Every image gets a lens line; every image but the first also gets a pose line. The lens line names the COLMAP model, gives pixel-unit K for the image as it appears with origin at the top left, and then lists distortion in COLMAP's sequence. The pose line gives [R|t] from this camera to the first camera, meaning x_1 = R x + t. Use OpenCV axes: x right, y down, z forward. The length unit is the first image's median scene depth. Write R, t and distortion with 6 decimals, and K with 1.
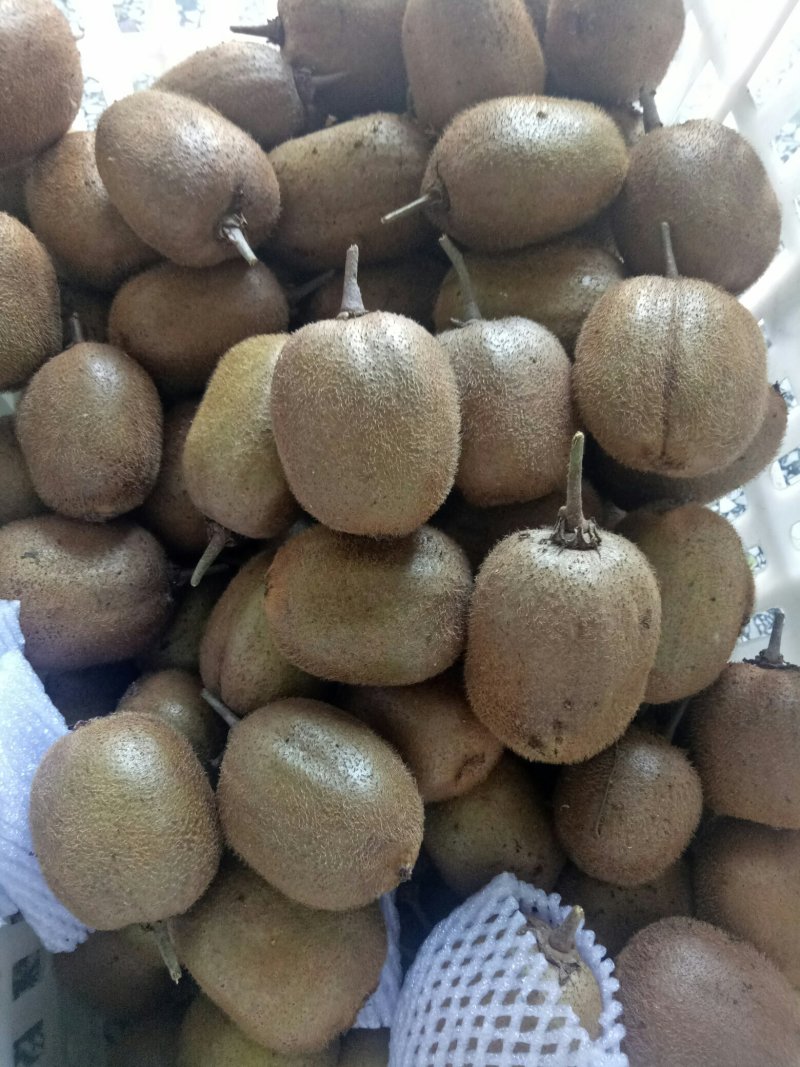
lens RADIAL K [[816.9, 0, 400.0], [0, 816.9, 533.5], [0, 0, 1]] dist [0.032943, -0.049278]
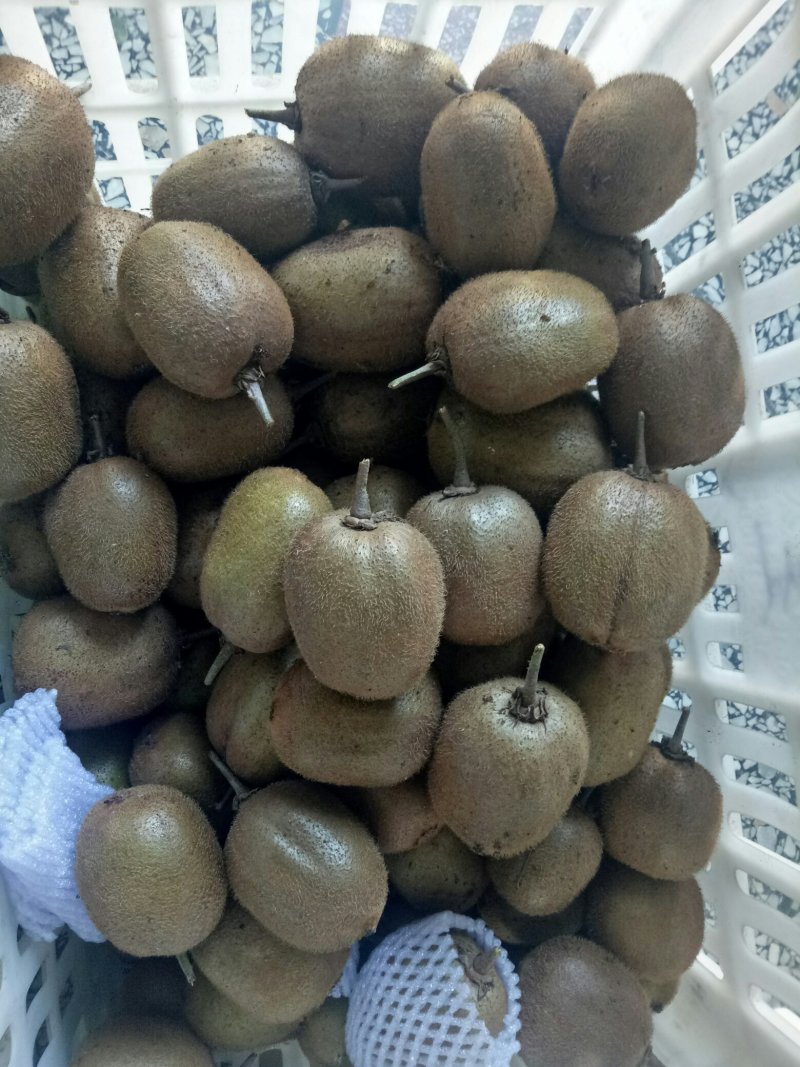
lens RADIAL K [[813.2, 0, 400.0], [0, 813.2, 533.5], [0, 0, 1]] dist [0.056170, -0.089741]
pose [[0.995556, 0.066004, 0.067165, -0.070780], [-0.080852, 0.964776, 0.250341, -0.486371], [-0.048276, -0.254659, 0.965825, -0.103493]]
